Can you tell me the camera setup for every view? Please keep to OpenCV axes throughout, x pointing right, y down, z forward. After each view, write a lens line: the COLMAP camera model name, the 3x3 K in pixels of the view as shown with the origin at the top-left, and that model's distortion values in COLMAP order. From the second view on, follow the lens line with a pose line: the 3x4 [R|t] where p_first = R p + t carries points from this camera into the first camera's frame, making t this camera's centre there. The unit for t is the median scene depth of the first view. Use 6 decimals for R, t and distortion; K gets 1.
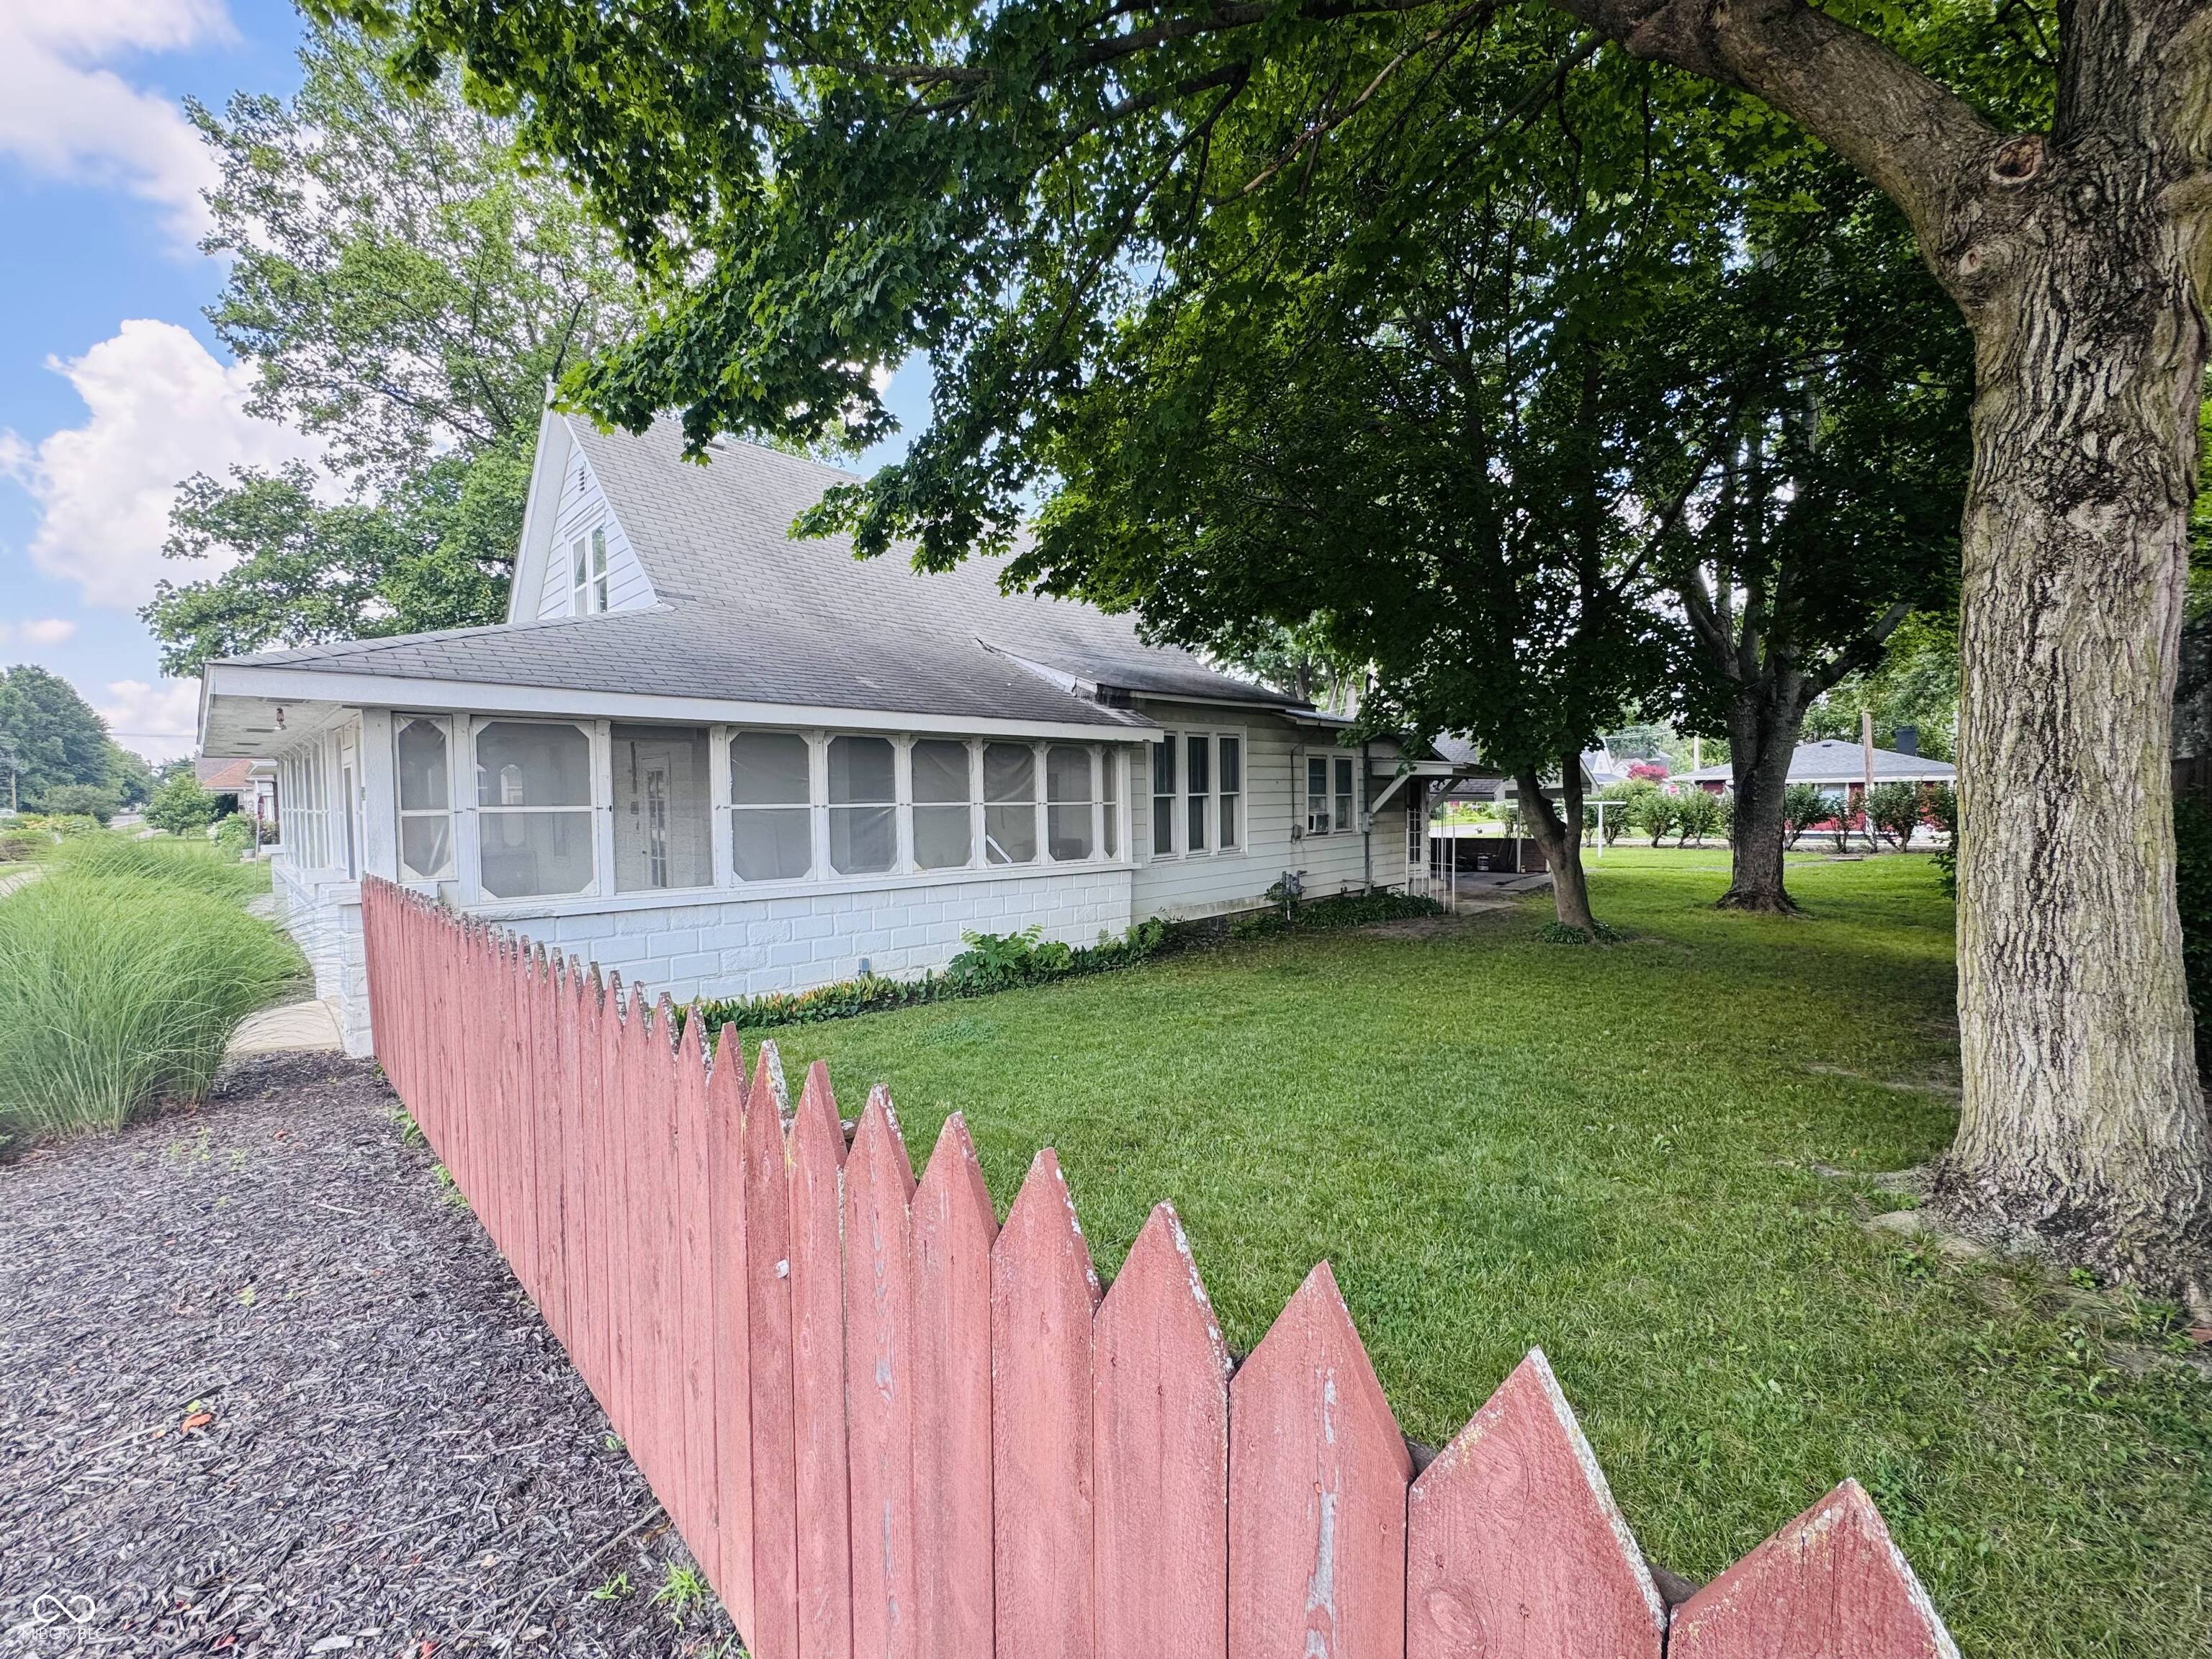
lens RADIAL K [[885.1, 0, 1097.3], [0, 885.1, 833.8], [0, 0, 1]] dist [0.011293, 0.000759]
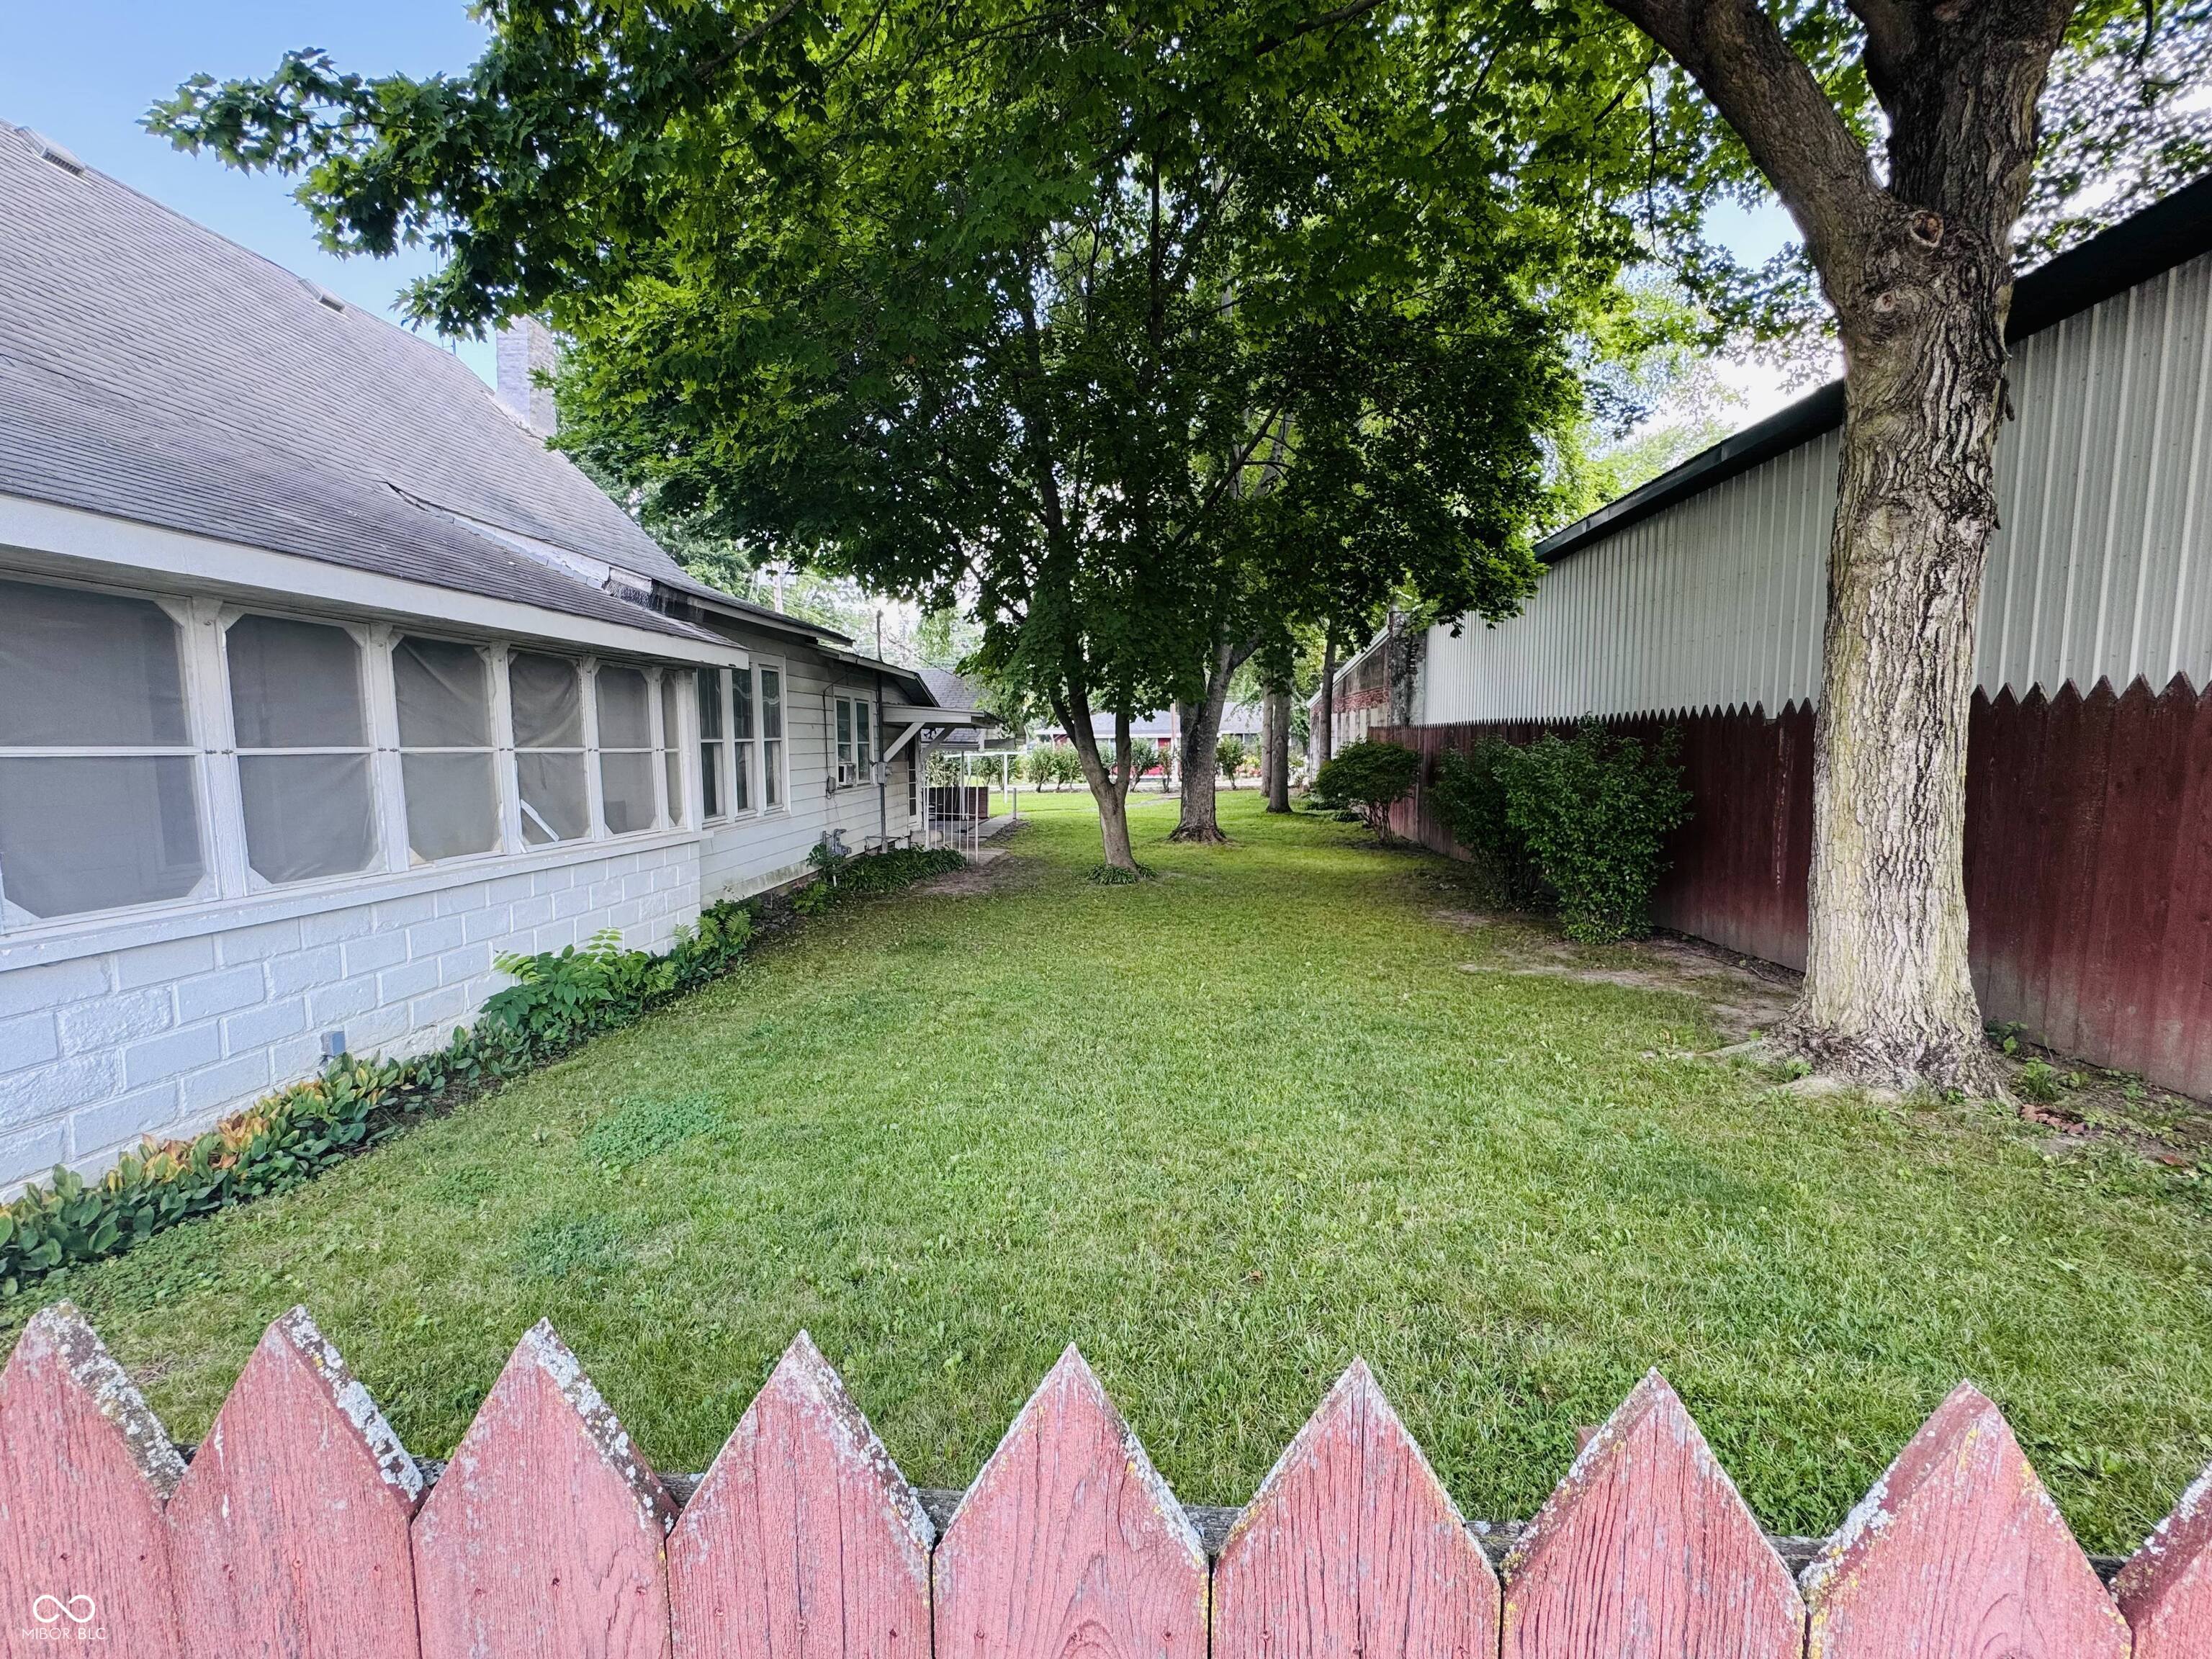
lens RADIAL K [[885.1, 0, 1101.5], [0, 885.1, 827.5], [0, 0, 1]] dist [0.011293, 0.000759]
pose [[0.754790, -0.052577, 0.653855, -0.676297], [0.021219, 0.998218, 0.055773, -0.014105], [-0.655623, -0.028223, 0.754561, 0.767846]]
